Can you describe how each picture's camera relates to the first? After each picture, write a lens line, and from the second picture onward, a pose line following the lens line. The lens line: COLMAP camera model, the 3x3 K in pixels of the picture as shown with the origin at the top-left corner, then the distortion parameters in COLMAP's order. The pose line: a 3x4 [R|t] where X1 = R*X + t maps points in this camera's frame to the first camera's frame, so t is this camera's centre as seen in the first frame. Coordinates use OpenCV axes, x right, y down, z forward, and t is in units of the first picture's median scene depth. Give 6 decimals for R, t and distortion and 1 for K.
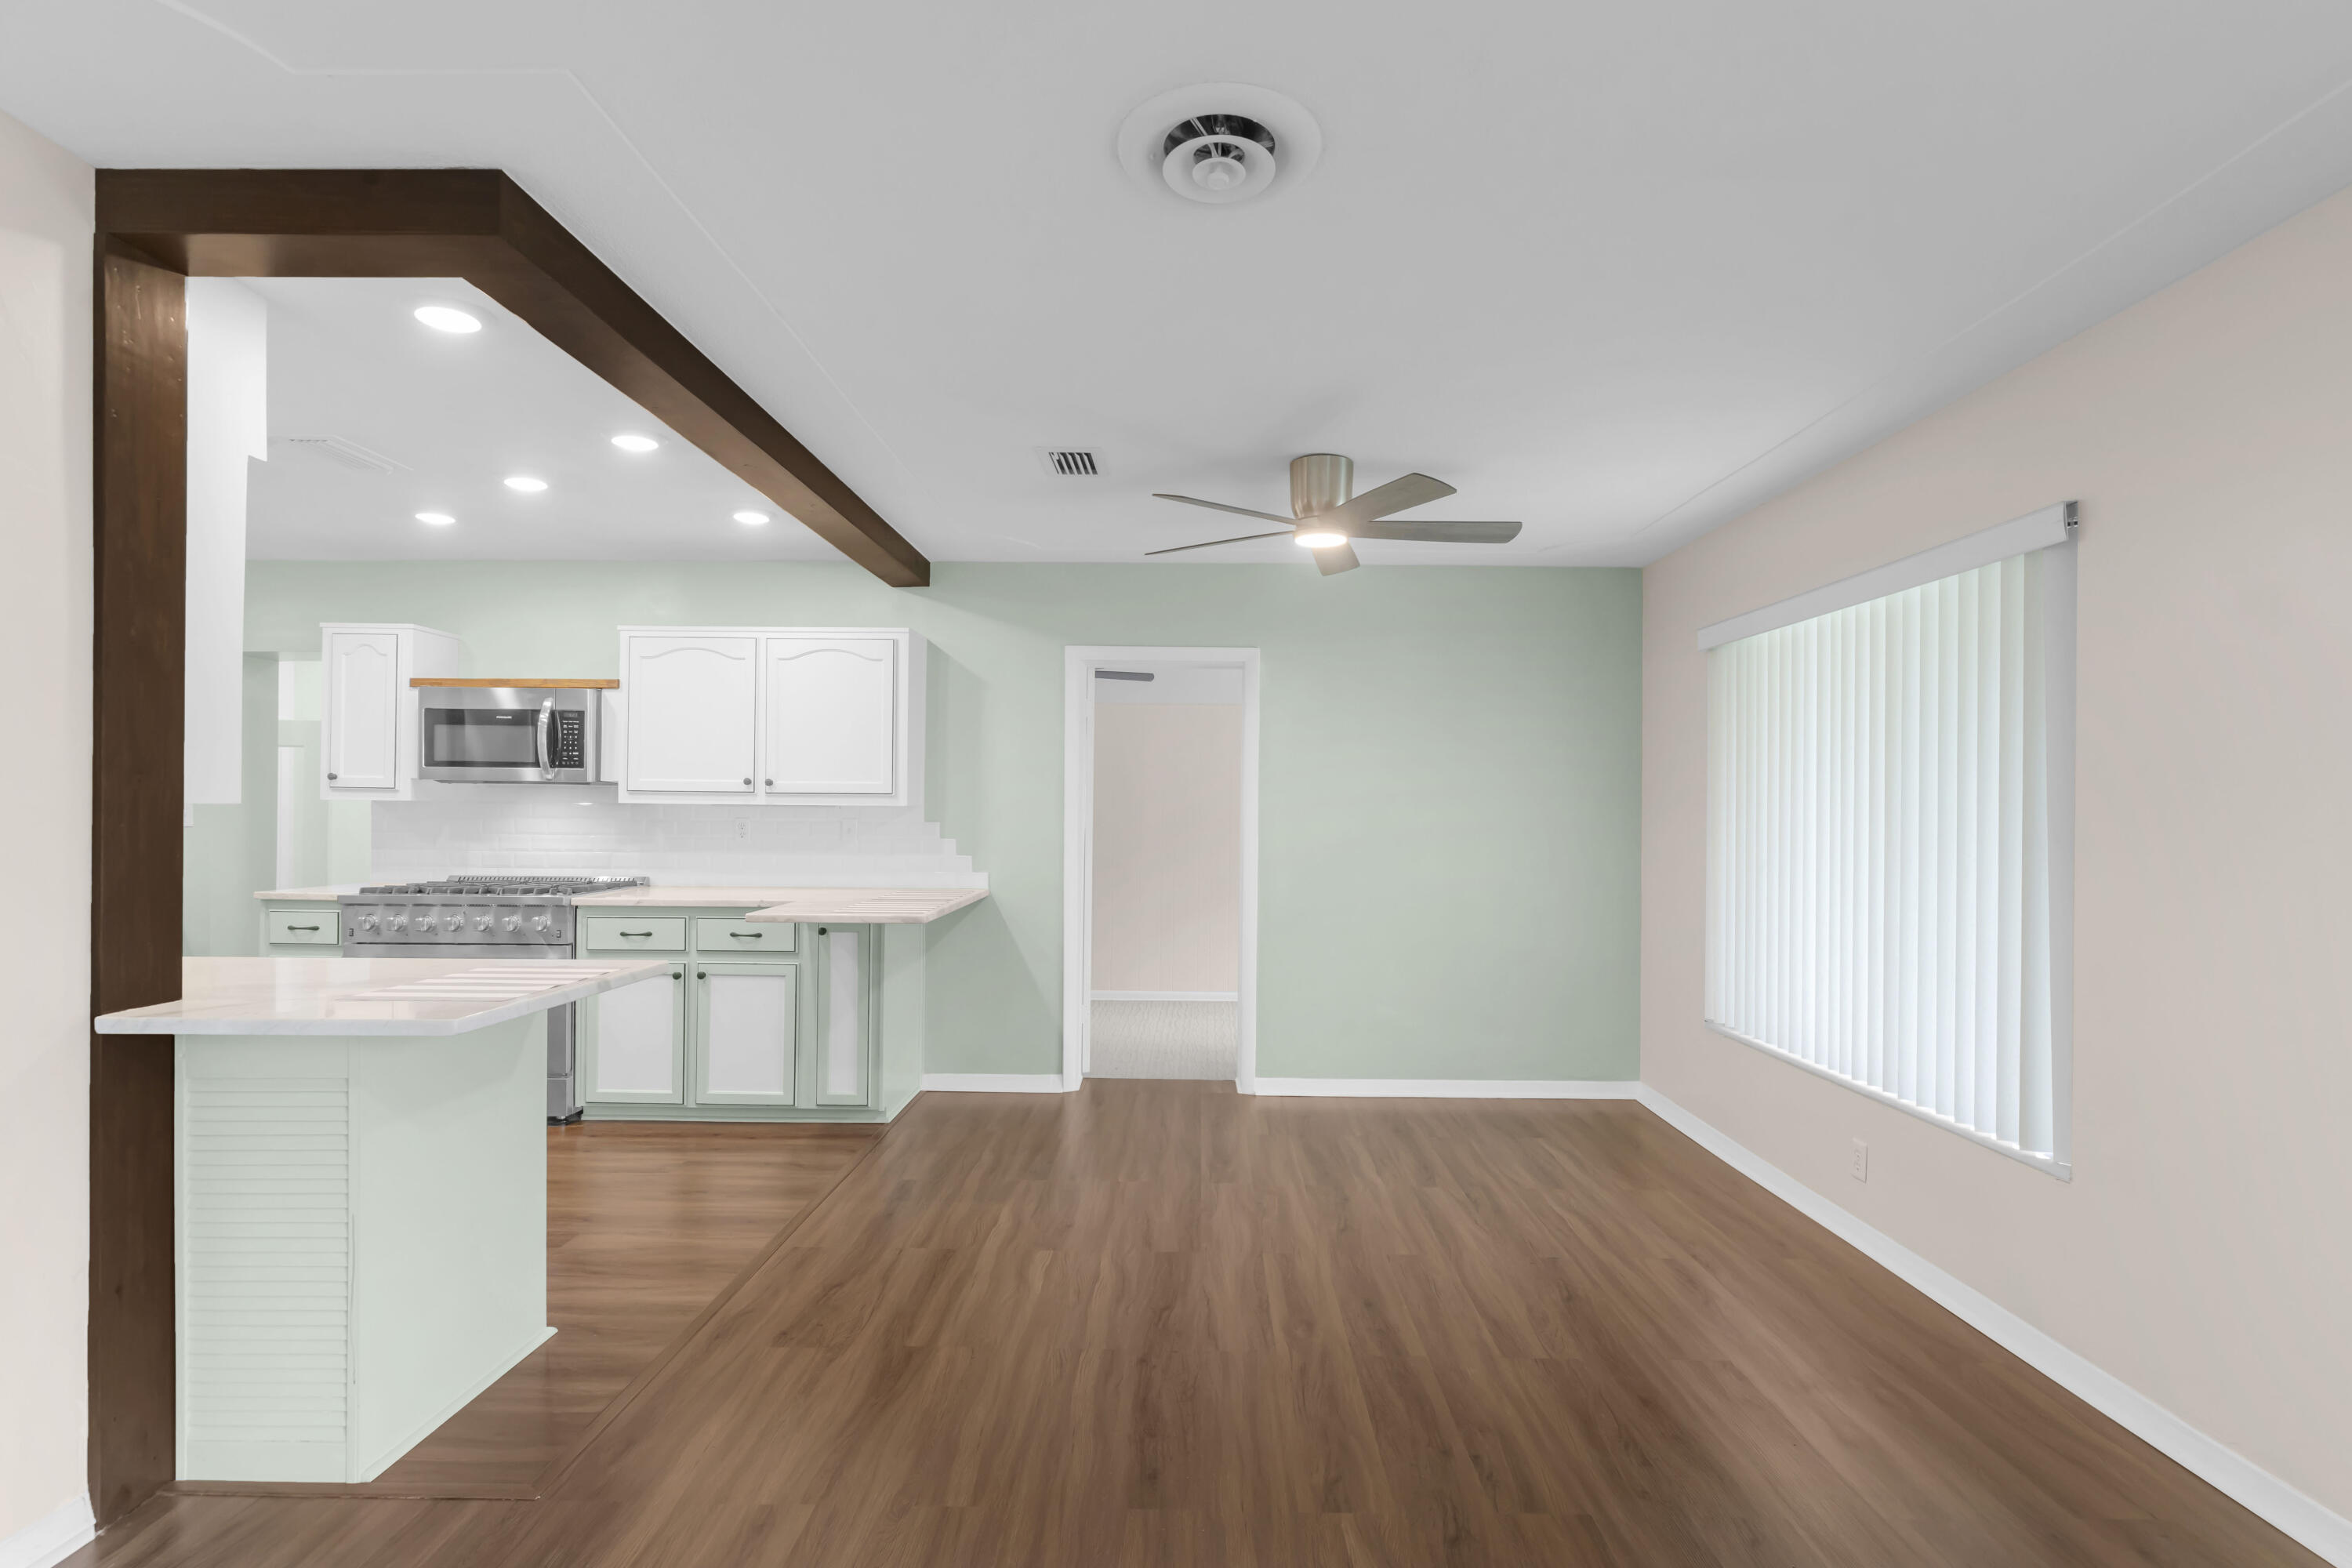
lens RADIAL K [[1116.3, 0, 1174.1], [0, 1116.3, 795.1], [0, 0, 1]] dist [-0.002497, 0.000075]
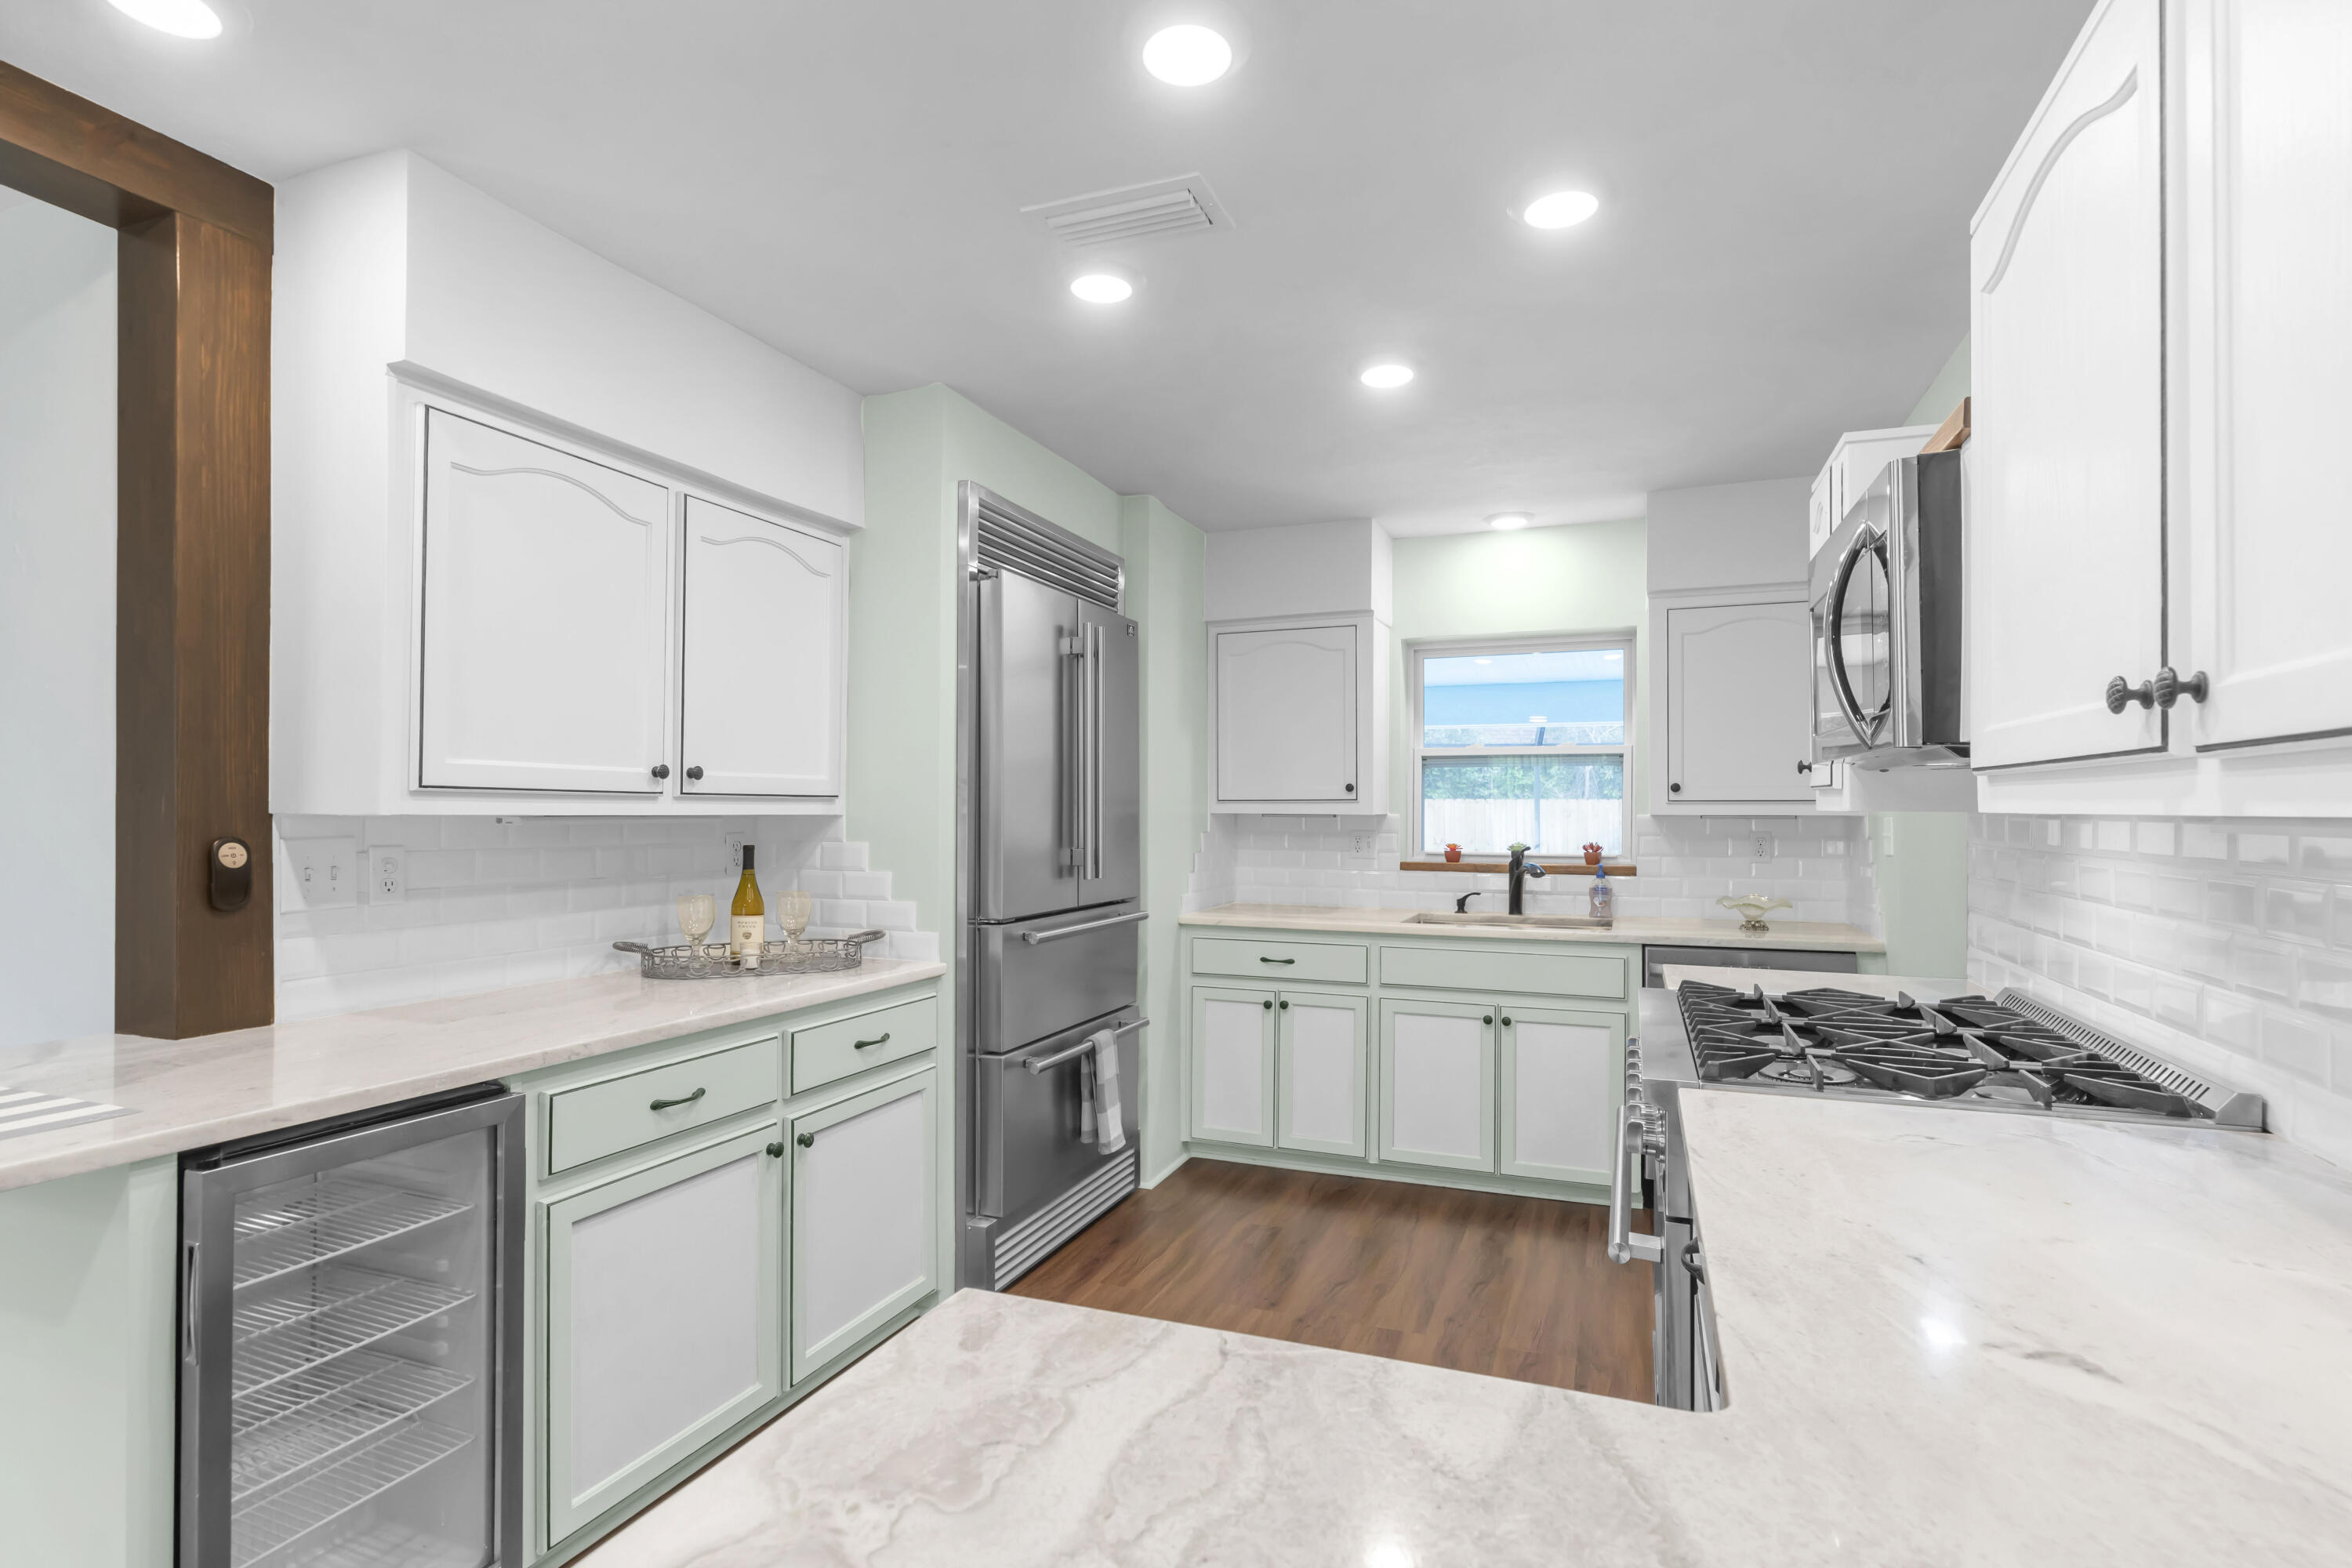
lens RADIAL K [[1151.5, 0, 1193.2], [0, 1151.5, 804.3], [0, 0, 1]] dist [-0.002642, -0.002241]
pose [[-0.345355, -0.013927, -0.938369, -0.143214], [0.003694, 0.999862, -0.016199, 0.008938], [0.938465, -0.009061, -0.345256, 0.916557]]
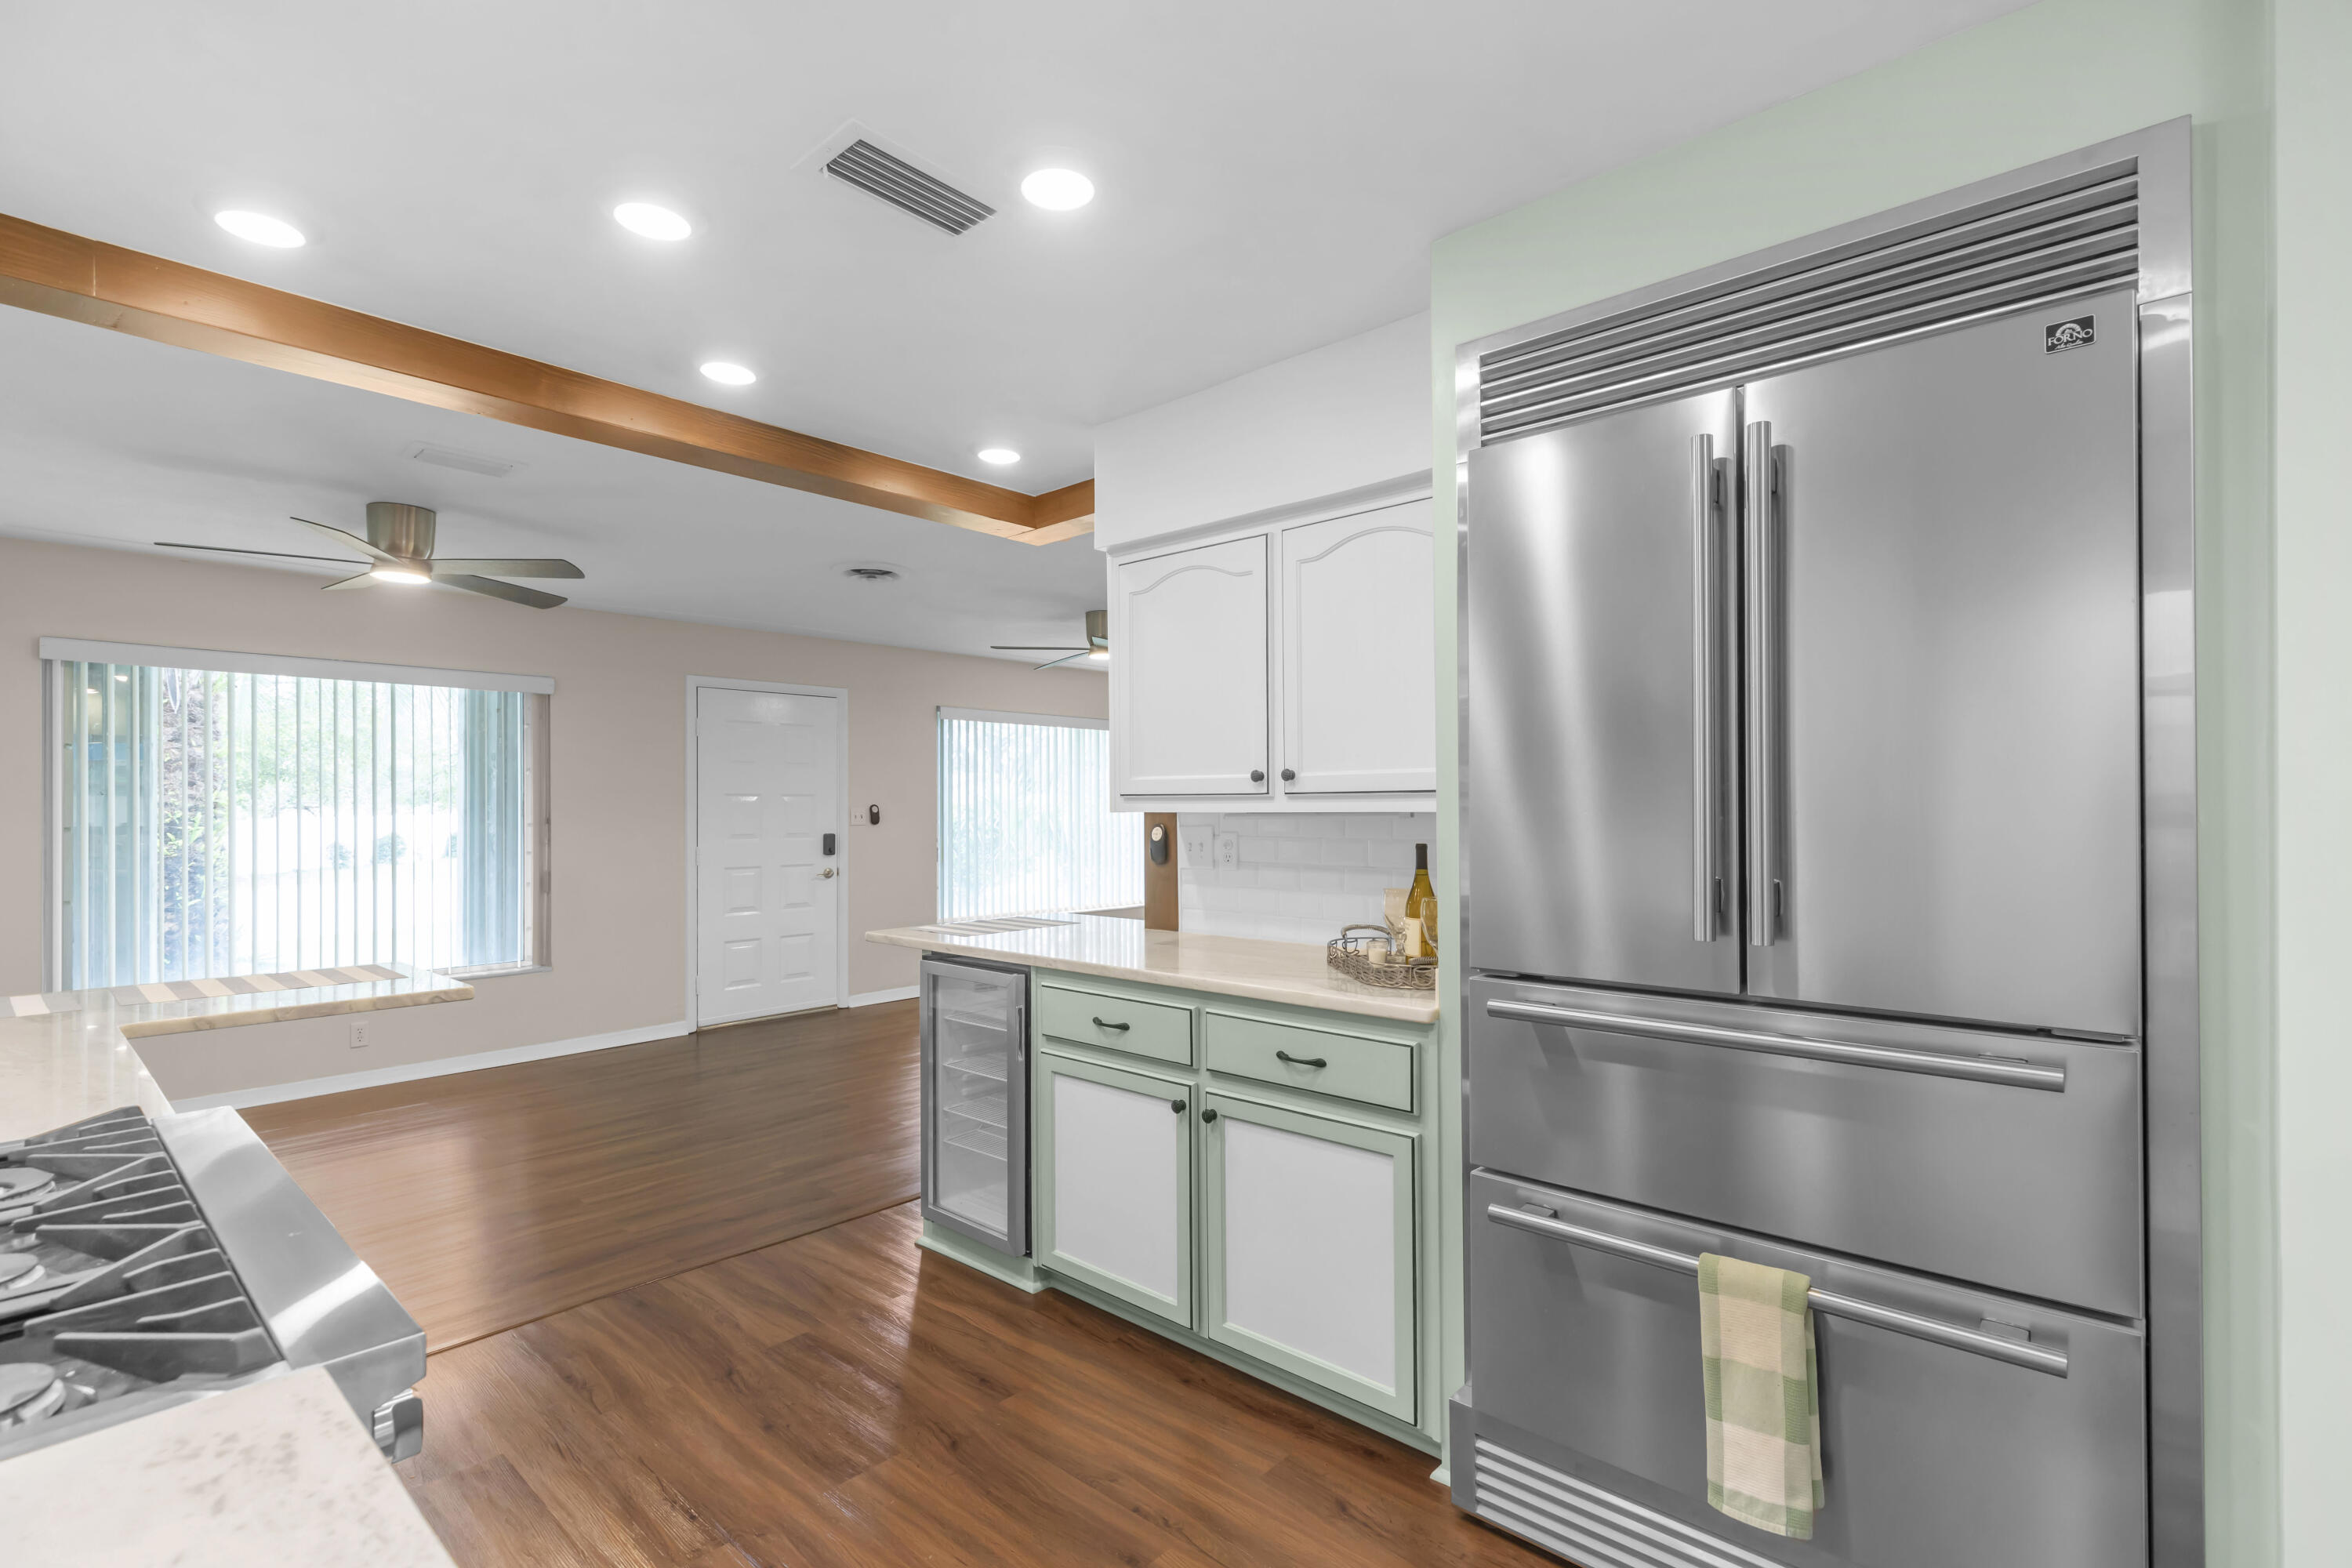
lens RADIAL K [[1065.3, 0, 1174.0], [0, 1065.3, 801.0], [0, 0, 1]] dist [0.005331, -0.002100]
pose [[-0.751154, 0.001707, 0.660125, -0.877966], [-0.006849, 0.999923, -0.010379, 0.004714], [-0.660092, -0.012317, -0.751084, 0.970330]]
